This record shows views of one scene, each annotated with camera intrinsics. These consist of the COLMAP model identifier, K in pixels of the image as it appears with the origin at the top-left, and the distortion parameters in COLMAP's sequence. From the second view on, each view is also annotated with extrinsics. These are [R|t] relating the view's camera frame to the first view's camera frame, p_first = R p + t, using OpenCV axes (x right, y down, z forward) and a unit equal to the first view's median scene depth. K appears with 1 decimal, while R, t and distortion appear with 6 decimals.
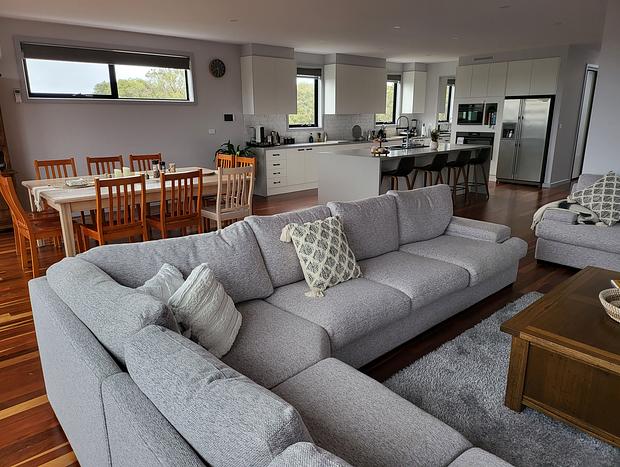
lens RADIAL K [[439.8, 0, 305.9], [0, 439.8, 235.2], [0, 0, 1]] dist [0.024598, -0.028845]
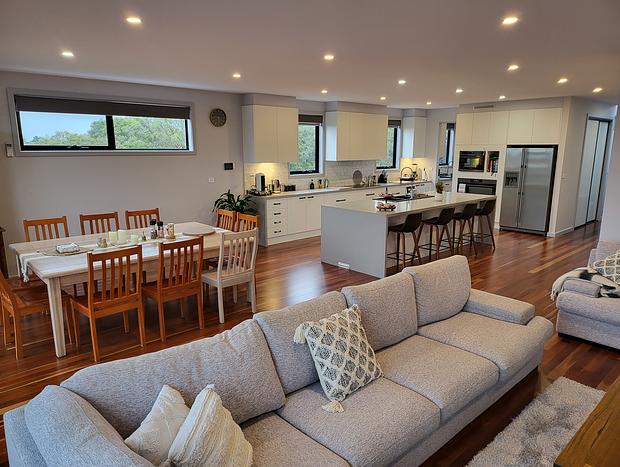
lens RADIAL K [[439.8, 0, 310.0], [0, 439.8, 237.0], [0, 0, 1]] dist [0.024598, -0.028845]
pose [[0.999786, 0.002140, 0.020575, -0.019236], [-0.000845, 0.998028, -0.062765, -0.062710], [-0.020668, 0.062734, 0.997816, 0.040637]]
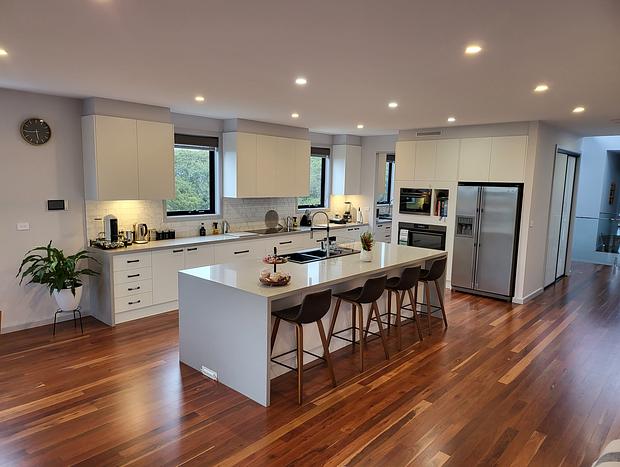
lens RADIAL K [[439.8, 0, 308.8], [0, 439.8, 232.4], [0, 0, 1]] dist [0.024598, -0.028845]
pose [[0.992722, 0.013322, 0.119687, 0.144893], [0.003857, 0.989835, -0.142171, -0.169694], [-0.120365, 0.141598, 0.982579, 0.413220]]
